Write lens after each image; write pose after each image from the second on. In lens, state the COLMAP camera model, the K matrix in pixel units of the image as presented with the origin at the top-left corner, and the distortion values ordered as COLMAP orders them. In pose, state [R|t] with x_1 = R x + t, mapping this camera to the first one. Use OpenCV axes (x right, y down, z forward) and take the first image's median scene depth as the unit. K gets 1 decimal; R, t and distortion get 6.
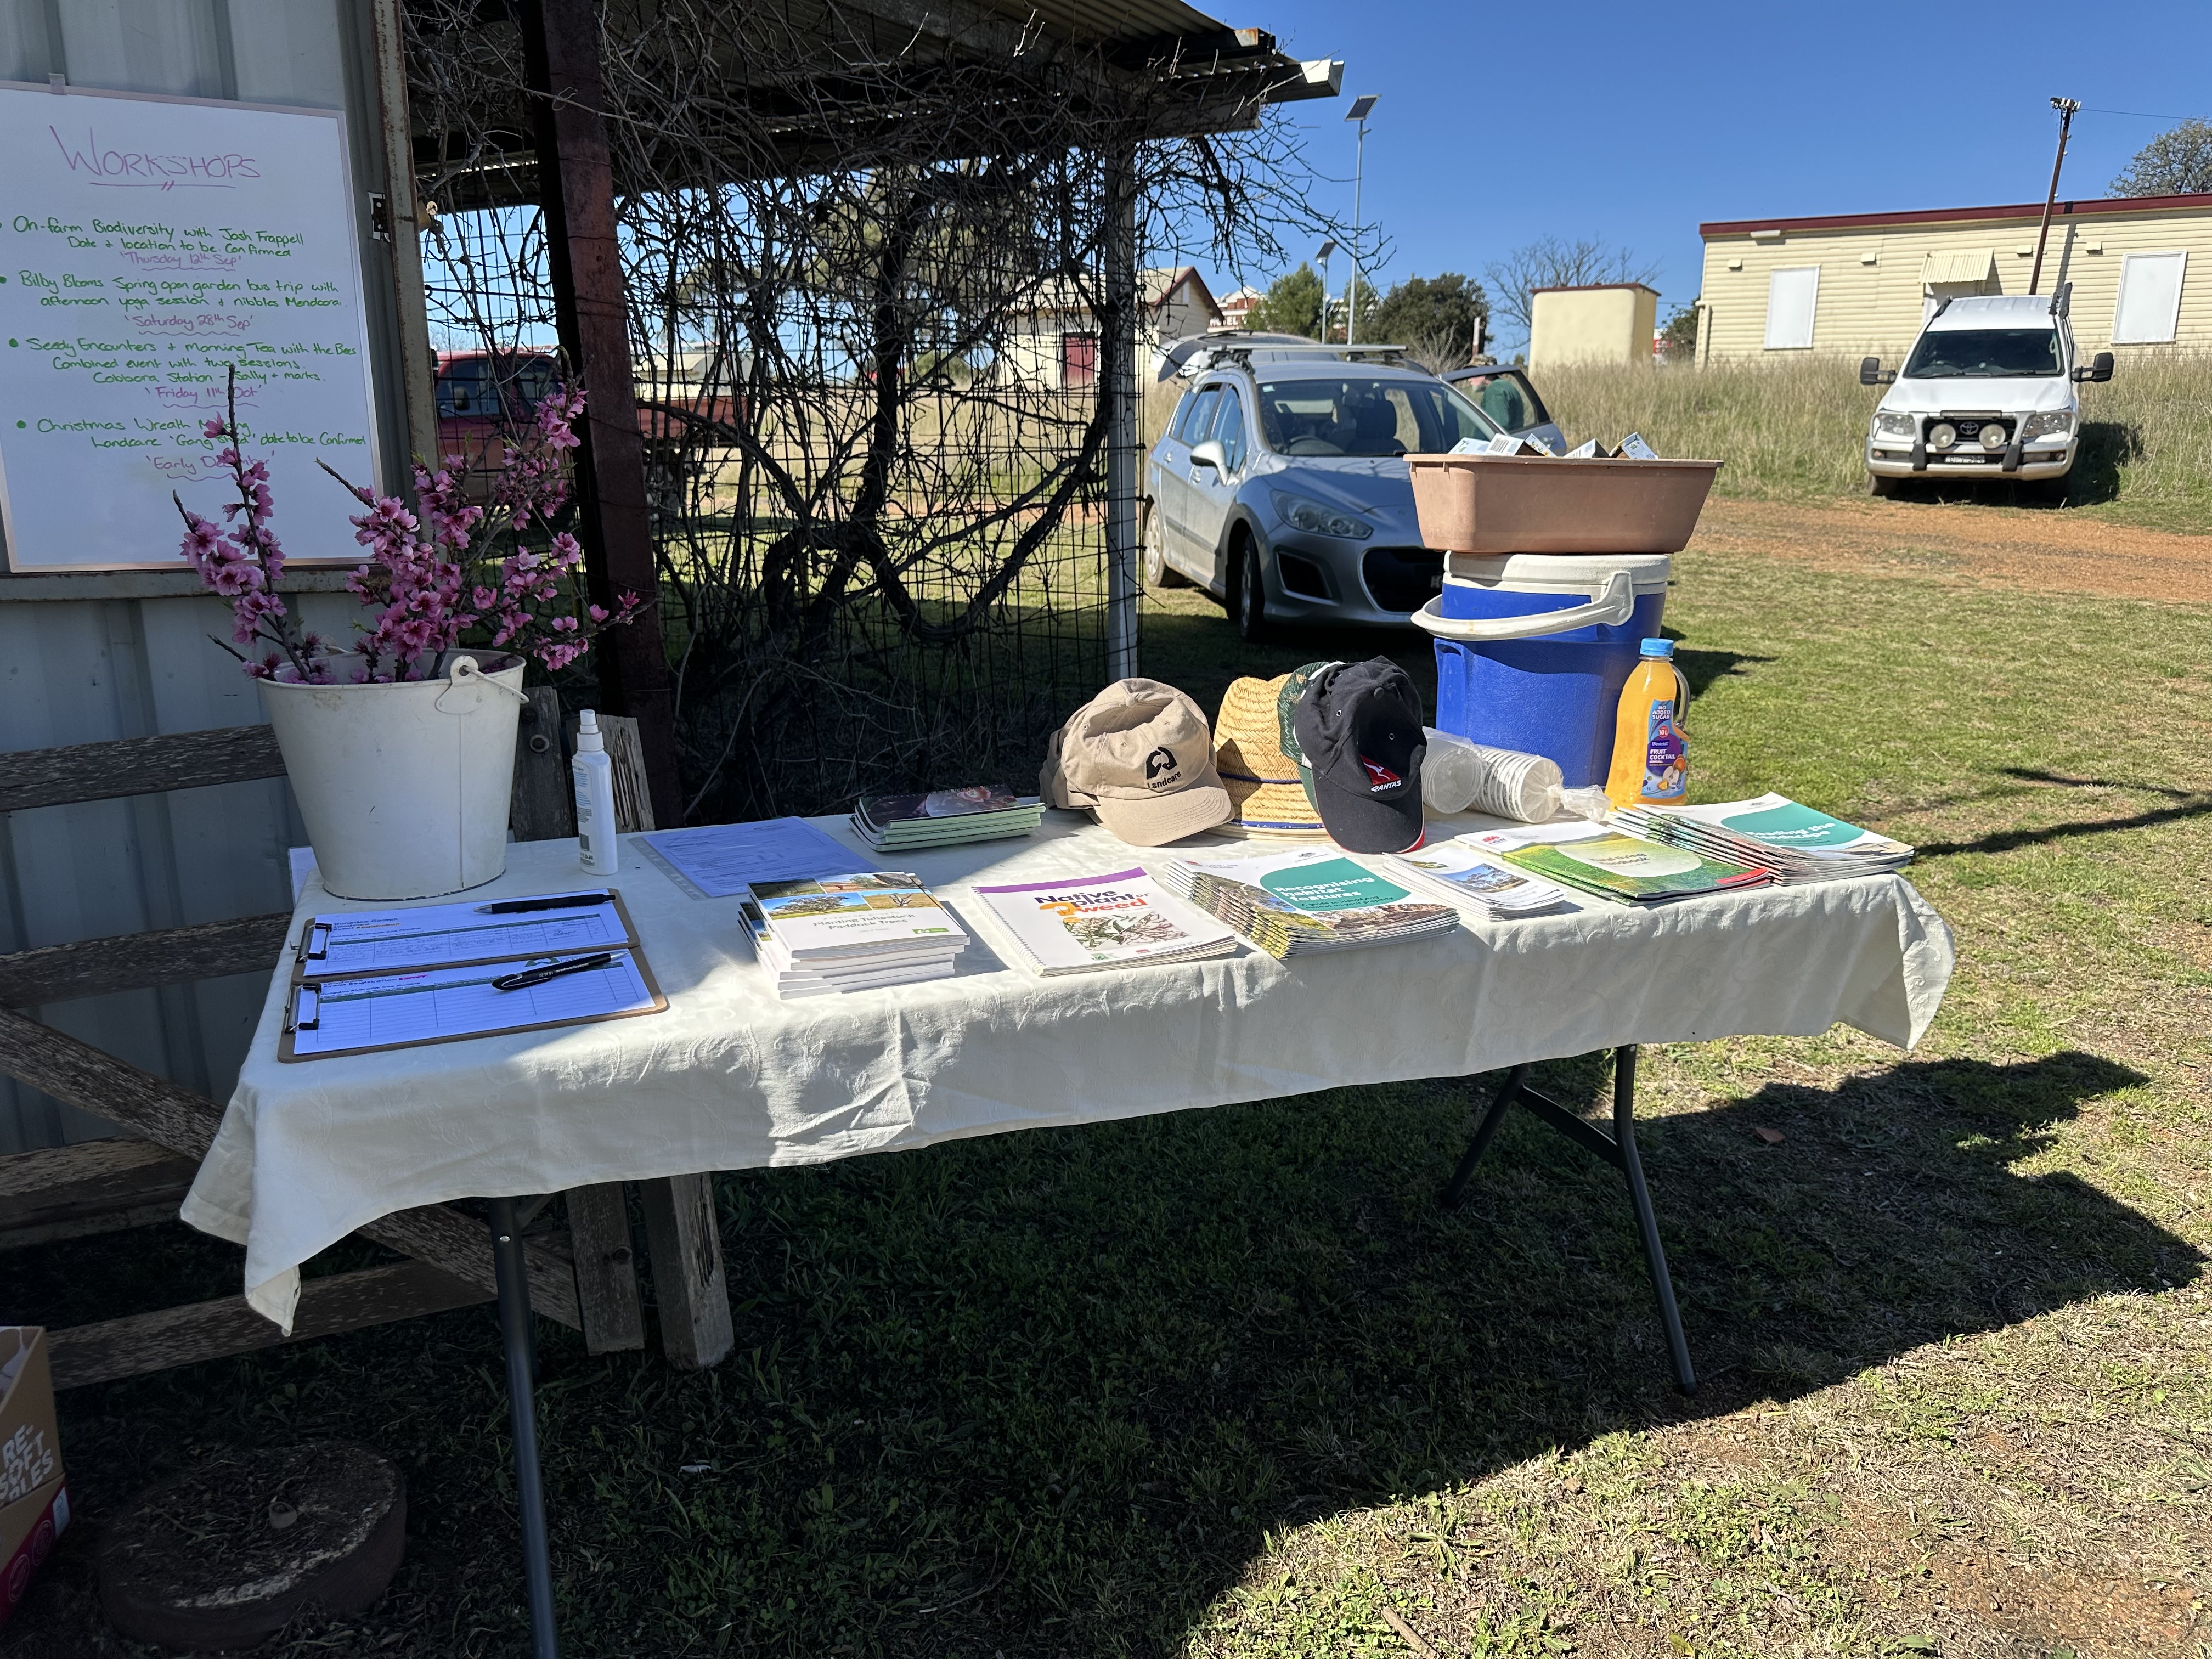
lens RADIAL K [[1564.5, 0, 1095.0], [0, 1564.5, 823.8], [0, 0, 1]] dist [0.058795, -0.082590]
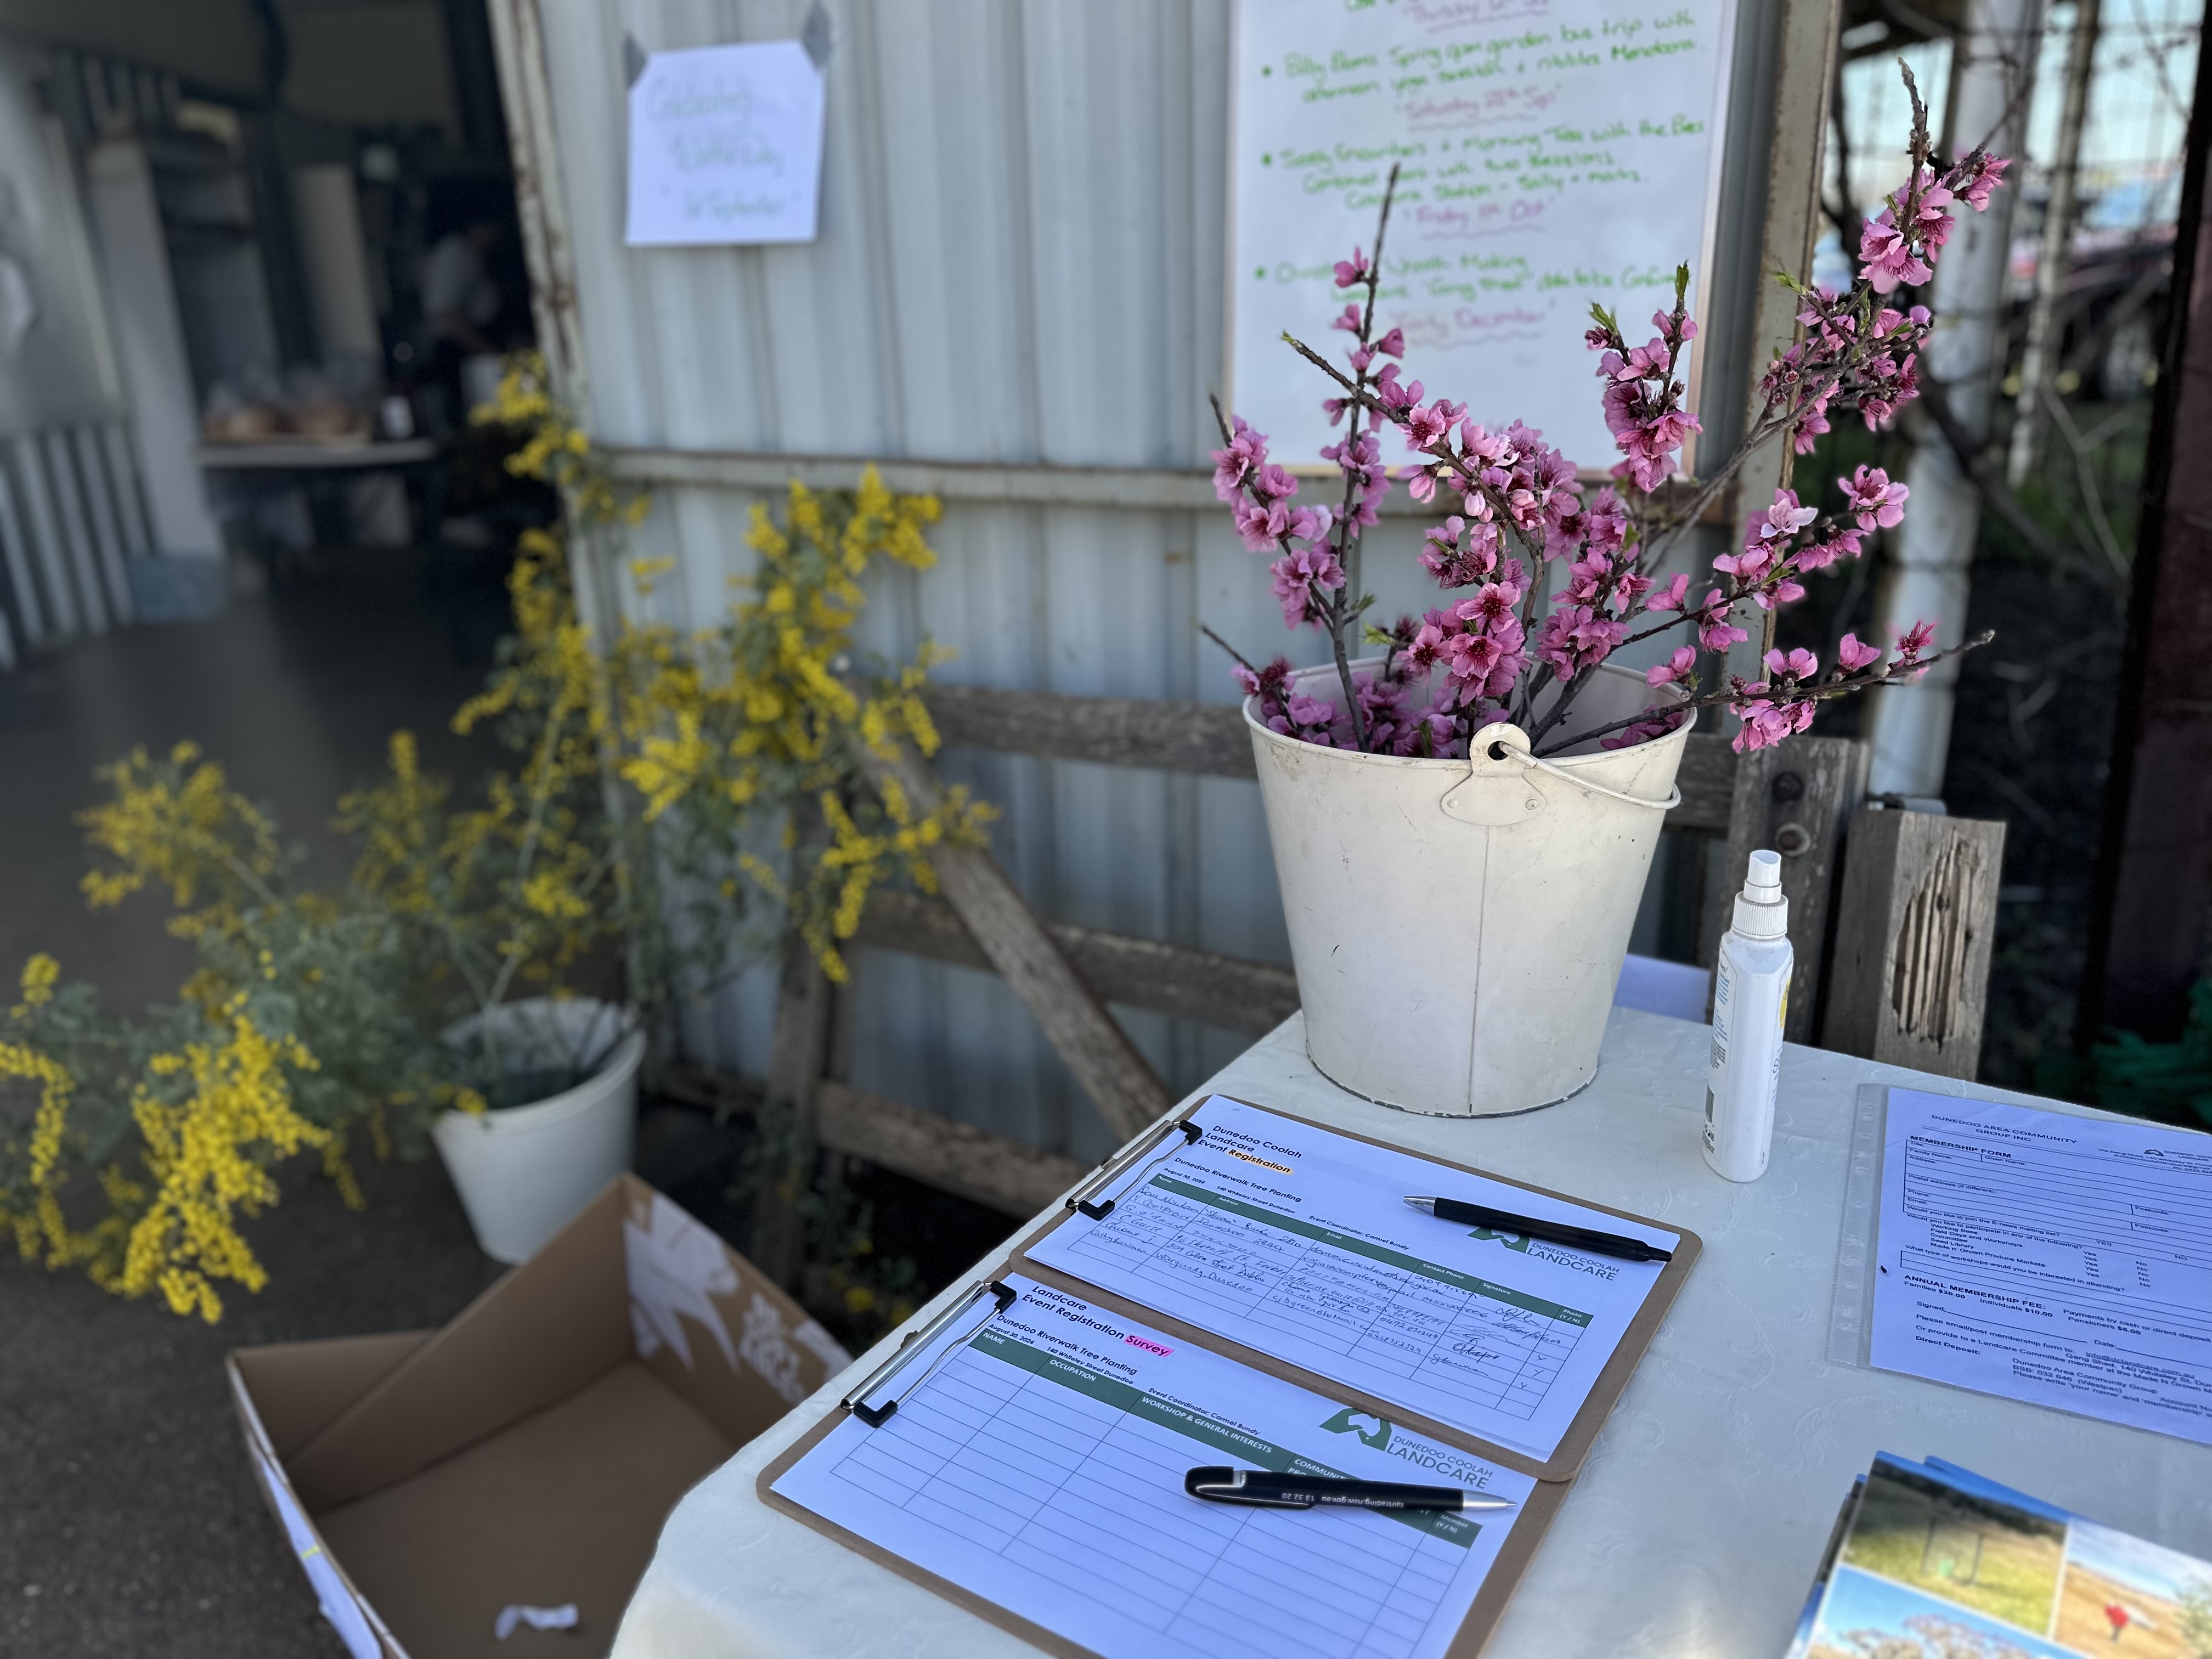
lens RADIAL K [[1583.2, 0, 1105.9], [0, 1583.2, 826.9], [0, 0, 1]] dist [-0.004331, -0.004314]
pose [[0.537724, 0.249997, -0.805204, -0.040746], [-0.161185, 0.967895, 0.192868, -0.125801], [0.827570, 0.026077, 0.560756, 0.504722]]
